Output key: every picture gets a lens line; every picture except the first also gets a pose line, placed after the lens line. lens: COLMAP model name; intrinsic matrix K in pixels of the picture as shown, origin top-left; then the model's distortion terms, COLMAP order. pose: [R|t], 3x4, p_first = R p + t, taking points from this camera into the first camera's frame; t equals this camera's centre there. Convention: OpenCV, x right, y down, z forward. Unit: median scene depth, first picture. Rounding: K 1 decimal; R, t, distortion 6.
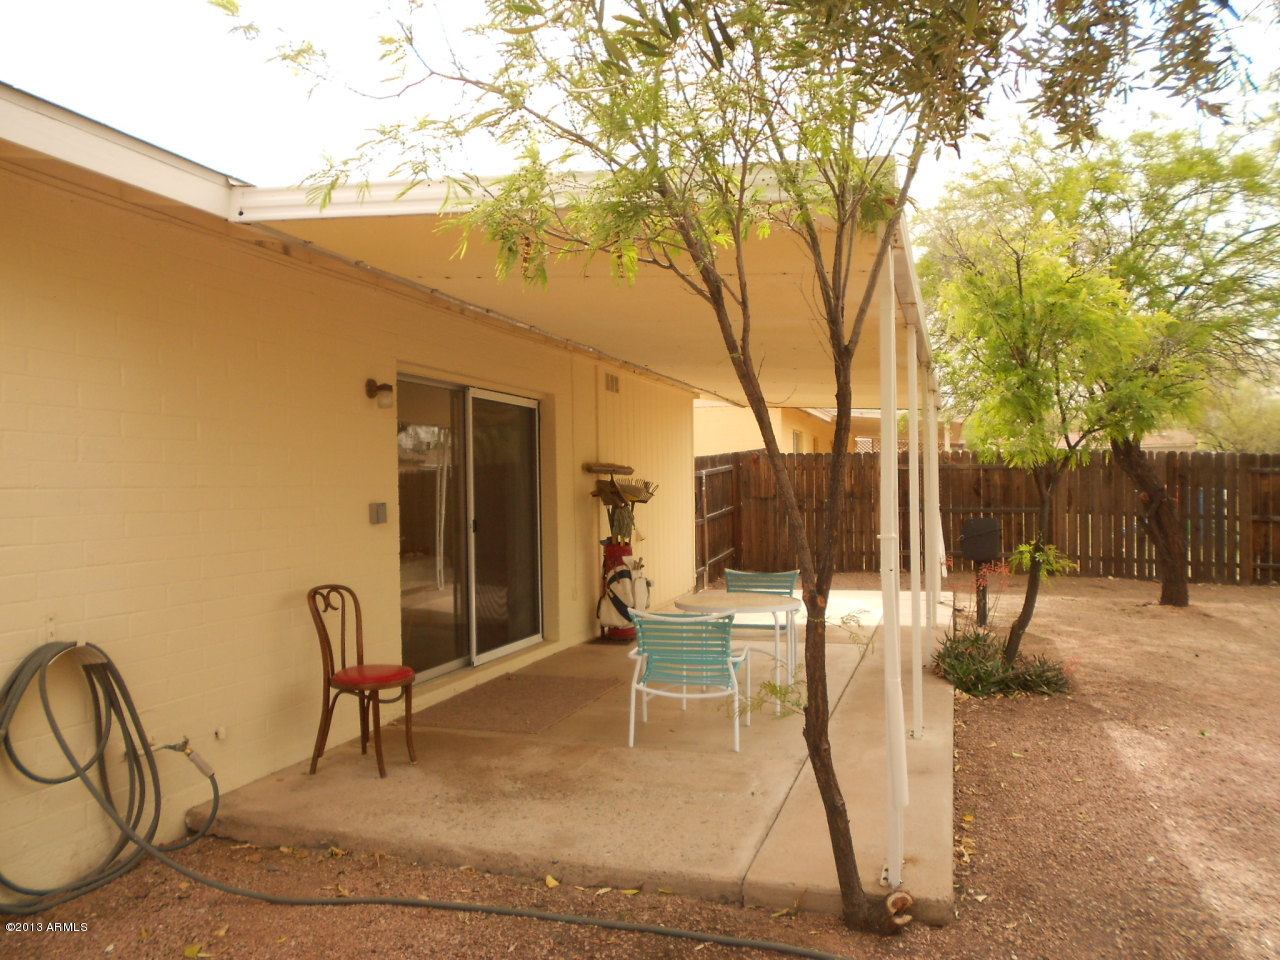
lens RADIAL K [[985.9, 0, 641.5], [0, 985.9, 482.8], [0, 0, 1]] dist [-0.009055, 0.006854]
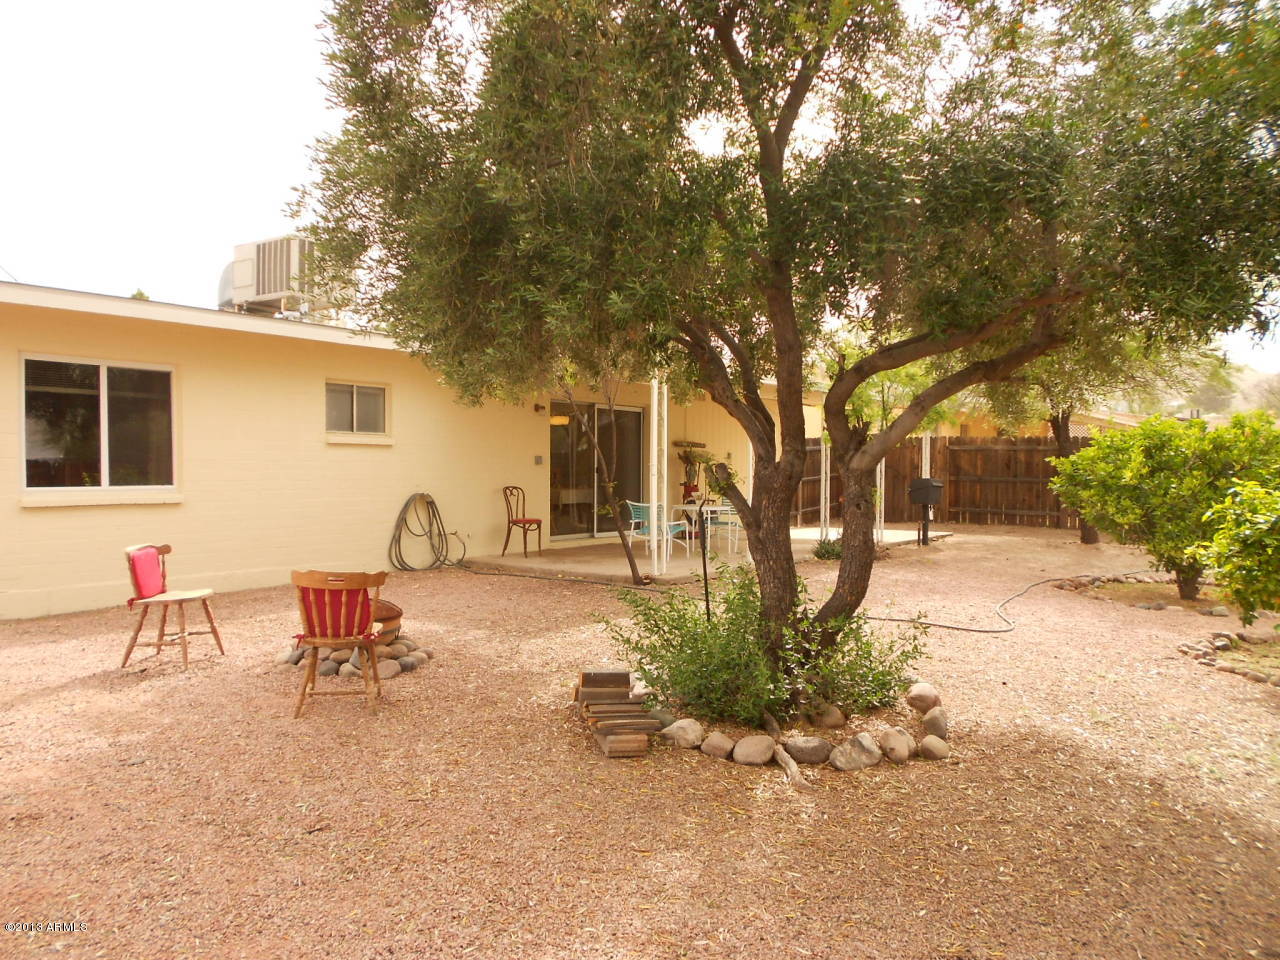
lens RADIAL K [[985.9, 0, 641.5], [0, 985.9, 482.8], [0, 0, 1]] dist [-0.009055, 0.006854]
pose [[0.951061, 0.027012, -0.307821, 0.703129], [-0.020683, 0.999503, 0.023804, 0.023574], [0.308311, -0.016273, 0.951146, -1.186814]]
